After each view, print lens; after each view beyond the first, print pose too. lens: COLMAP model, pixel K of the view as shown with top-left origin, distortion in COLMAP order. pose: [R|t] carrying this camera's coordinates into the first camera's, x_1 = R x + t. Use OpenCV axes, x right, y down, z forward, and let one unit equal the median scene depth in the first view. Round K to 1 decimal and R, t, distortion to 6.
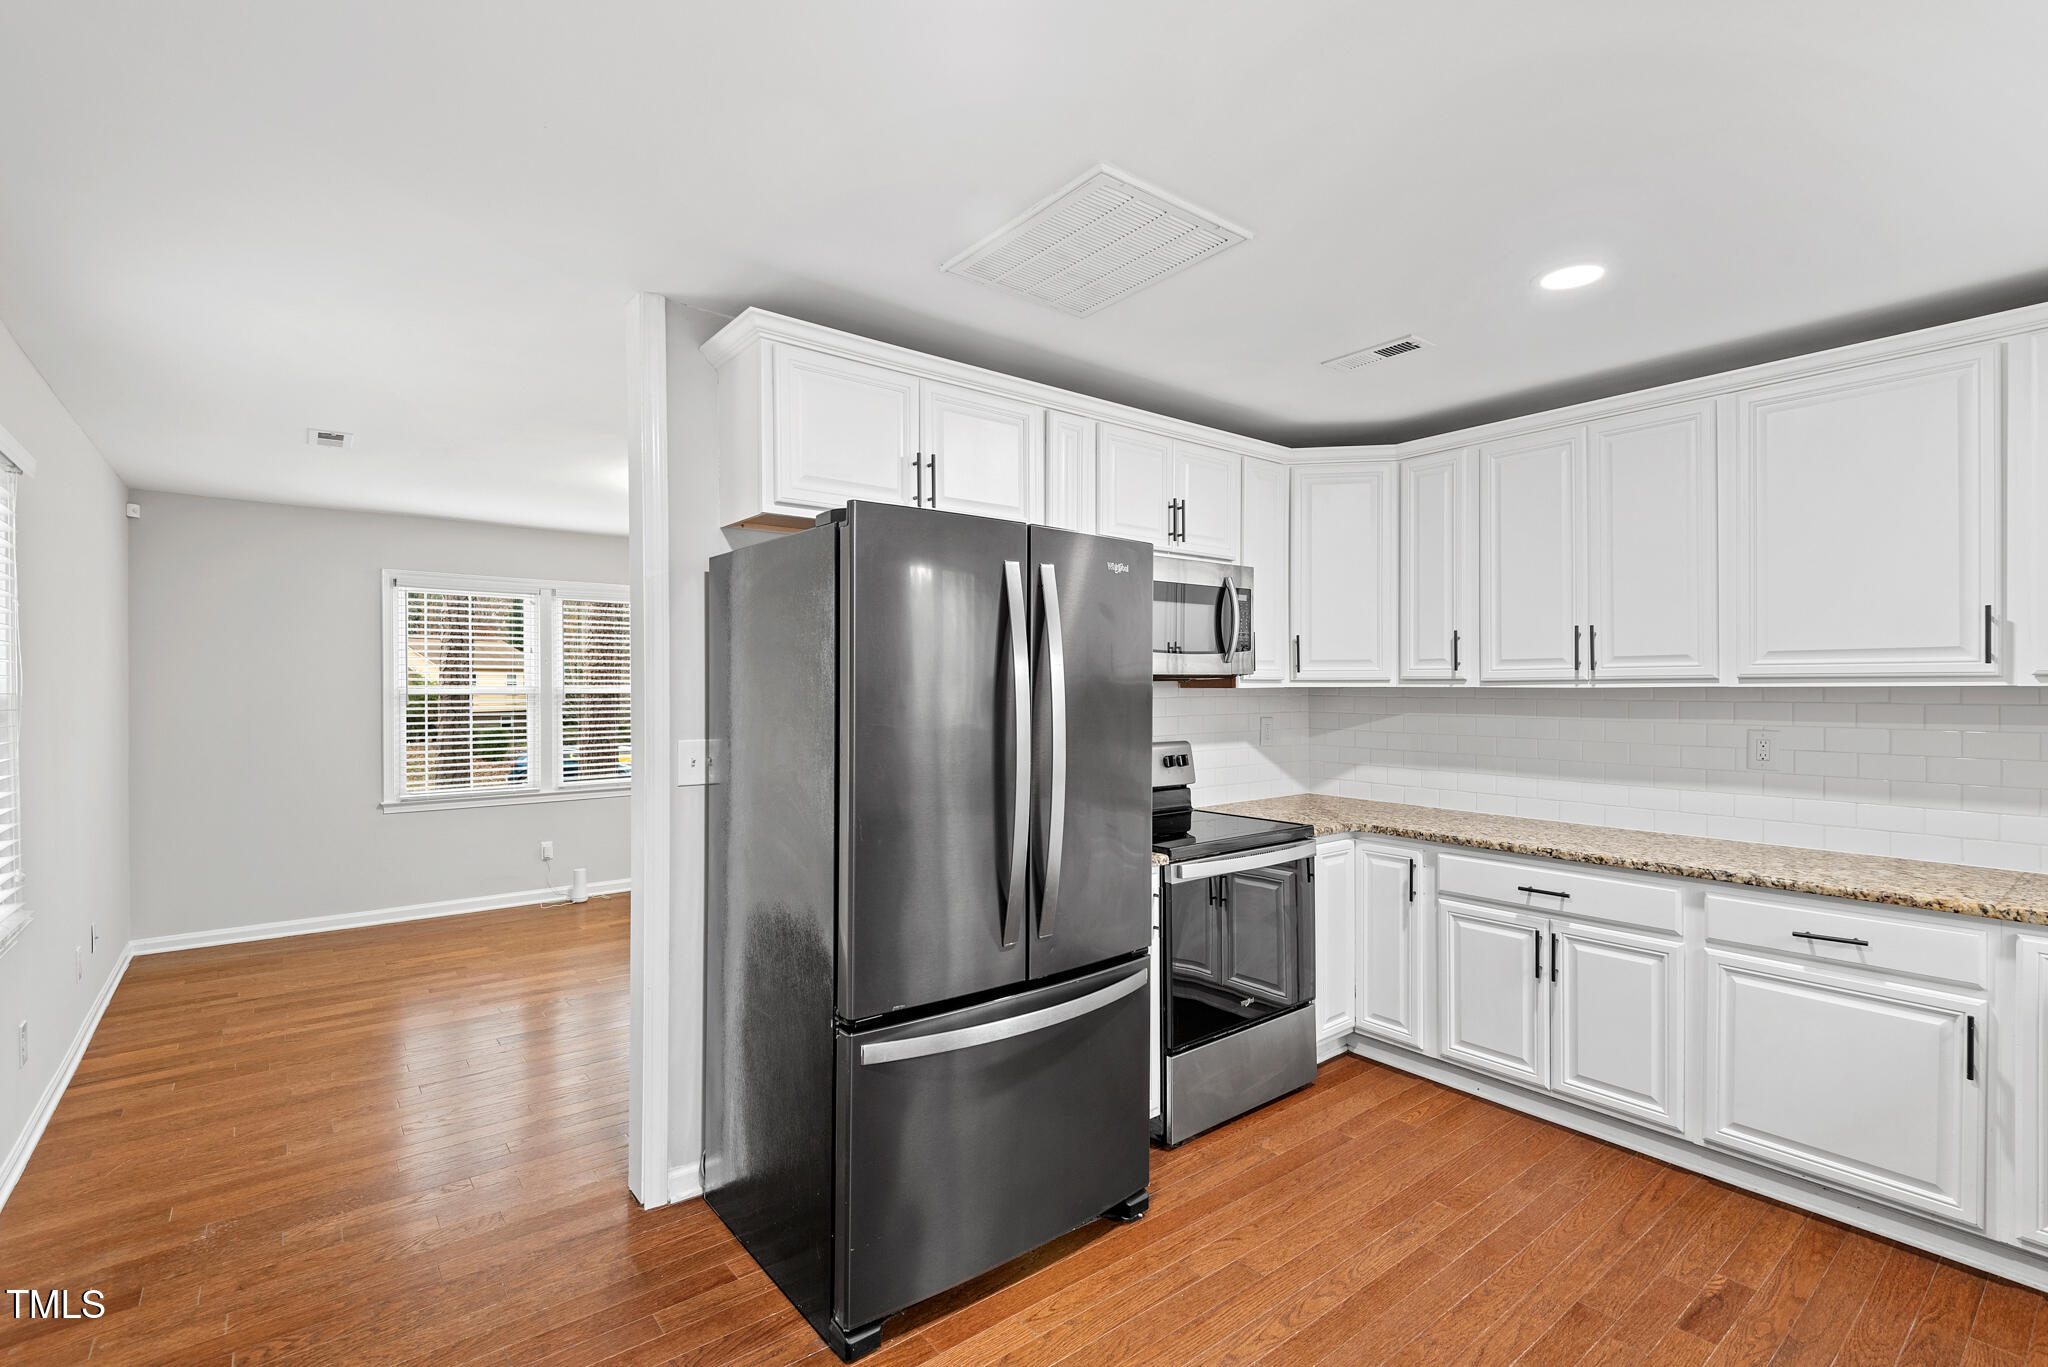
lens RADIAL K [[925.6, 0, 1020.9], [0, 925.6, 687.7], [0, 0, 1]] dist [0.035215, -0.019453]
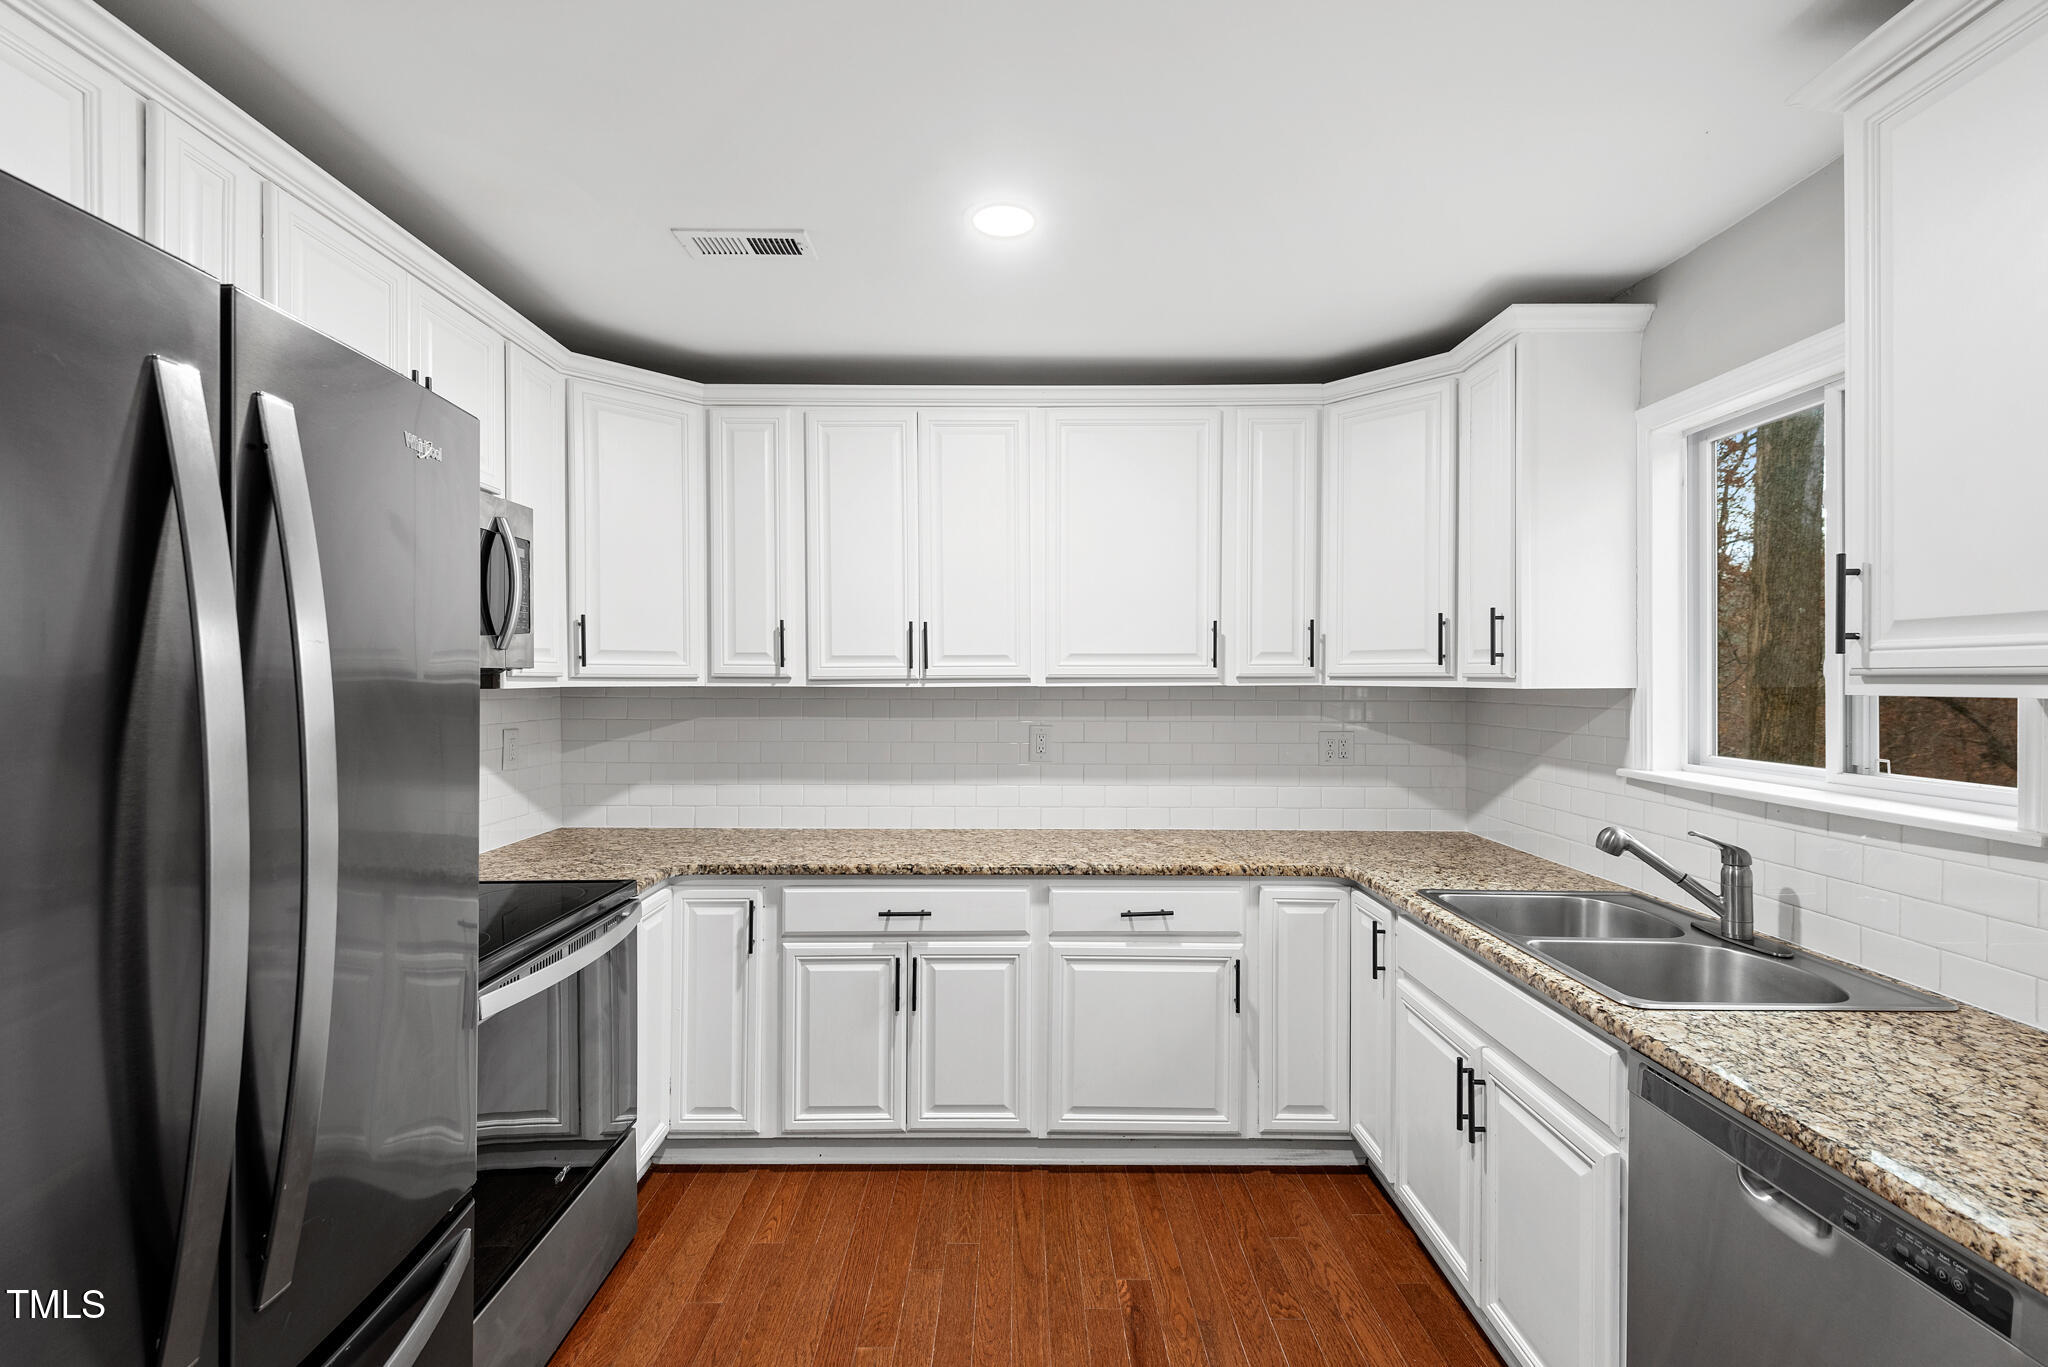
lens RADIAL K [[925.6, 0, 1020.9], [0, 925.6, 687.7], [0, 0, 1]] dist [0.035215, -0.019453]
pose [[0.622986, -0.003330, 0.782226, -0.069863], [0.000617, 0.999993, 0.003766, -0.002950], [-0.782233, -0.001864, 0.622983, 0.352678]]
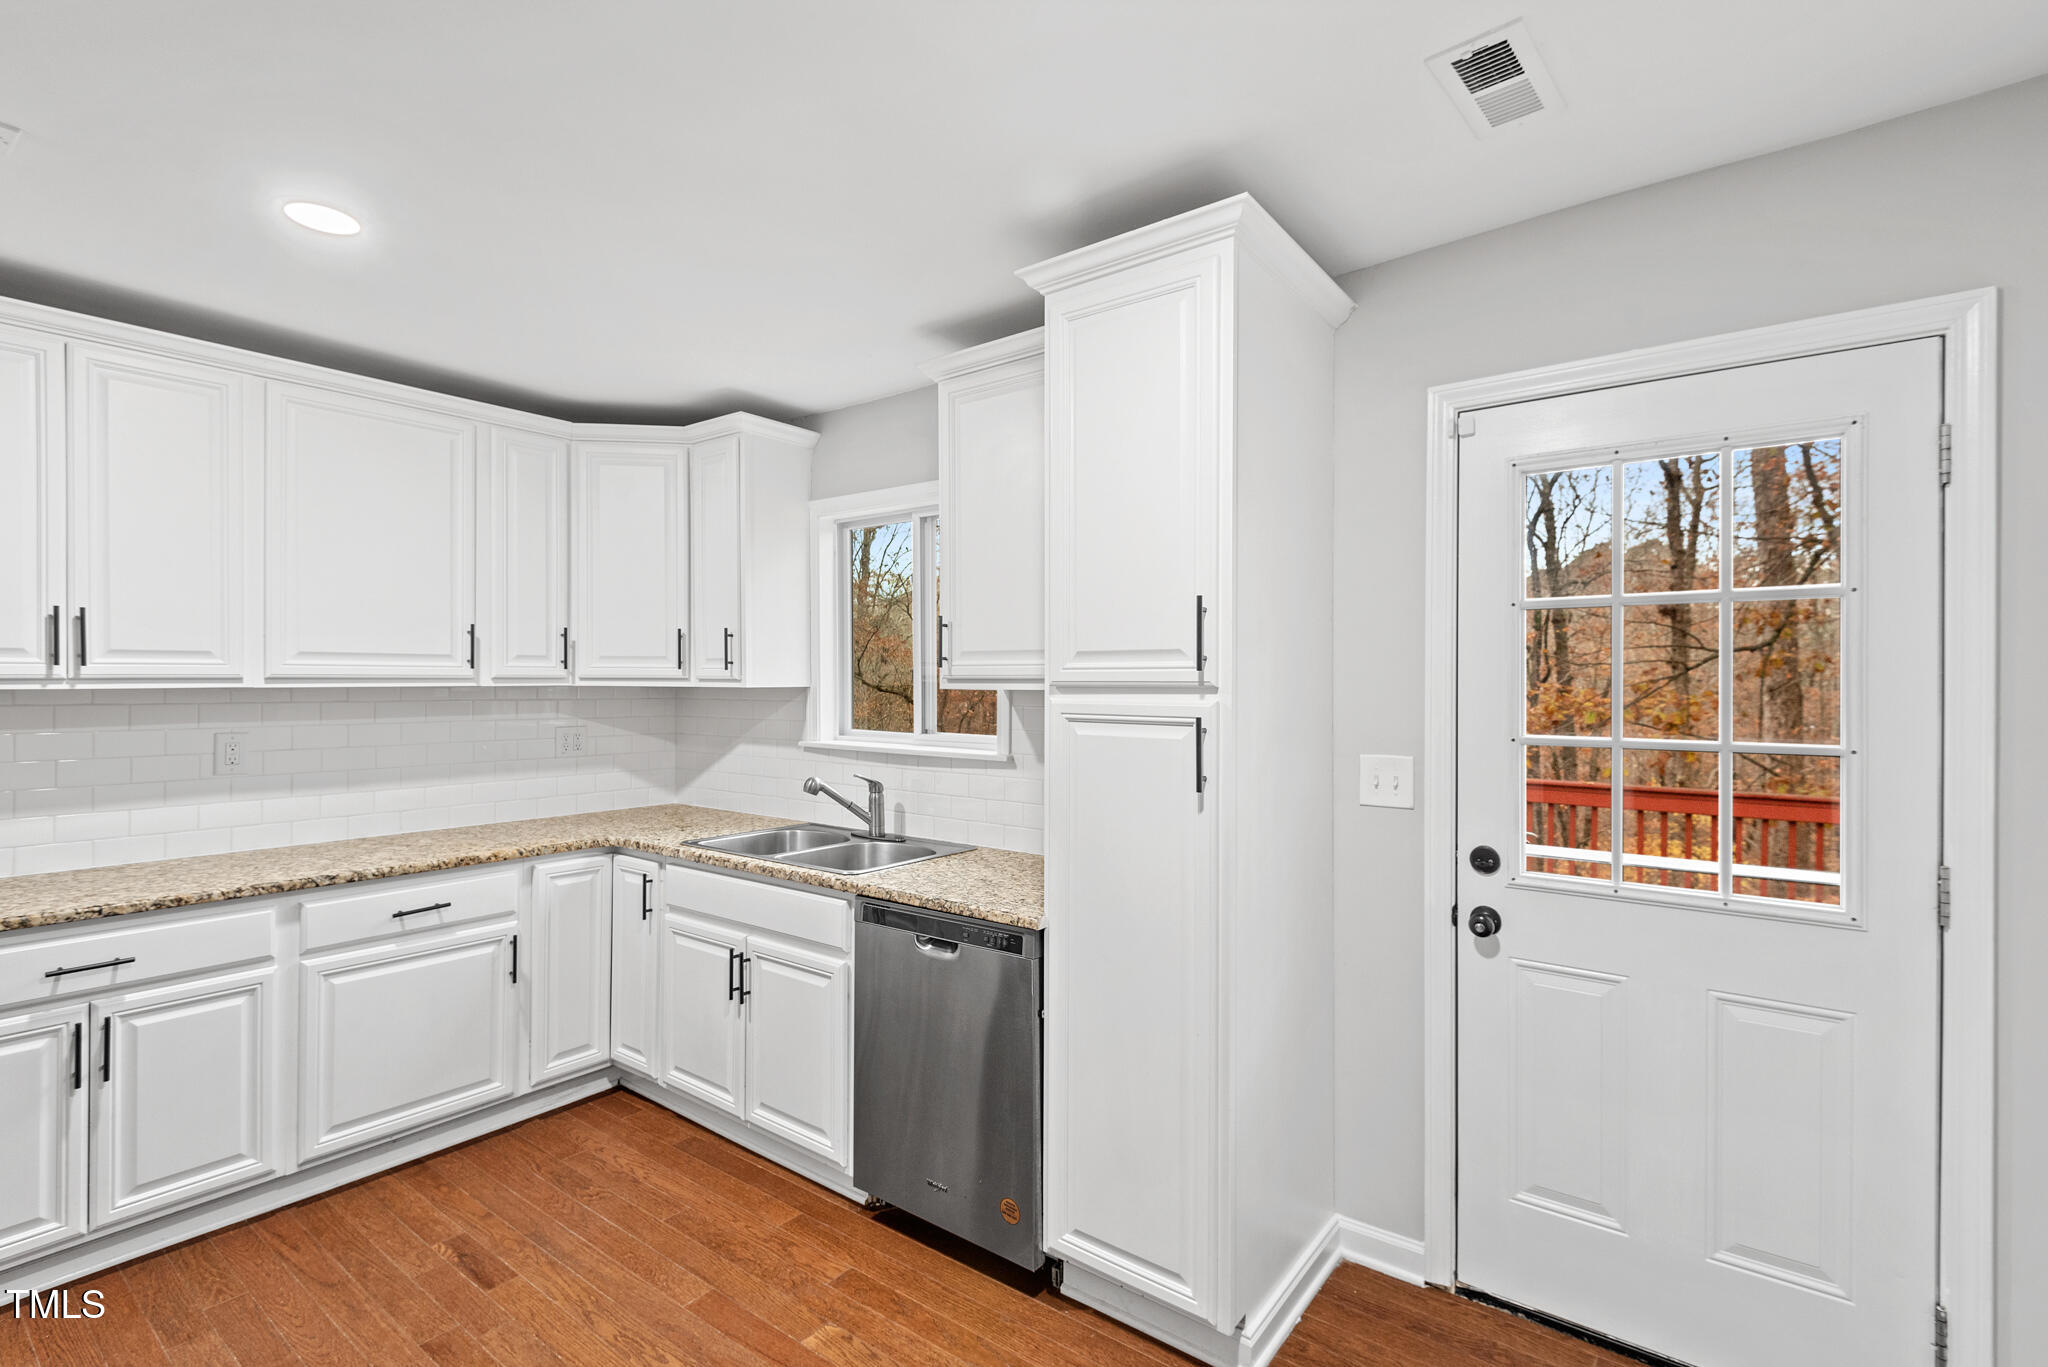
lens RADIAL K [[929.4, 0, 1024.0], [0, 929.4, 683.5], [0, 0, 1]] dist [0.011794, -0.009766]
pose [[-0.242798, 0.000992, 0.970076, -0.326310], [0.002746, 0.999996, -0.000335, -0.002204], [-0.970073, 0.002582, -0.242800, 0.461215]]
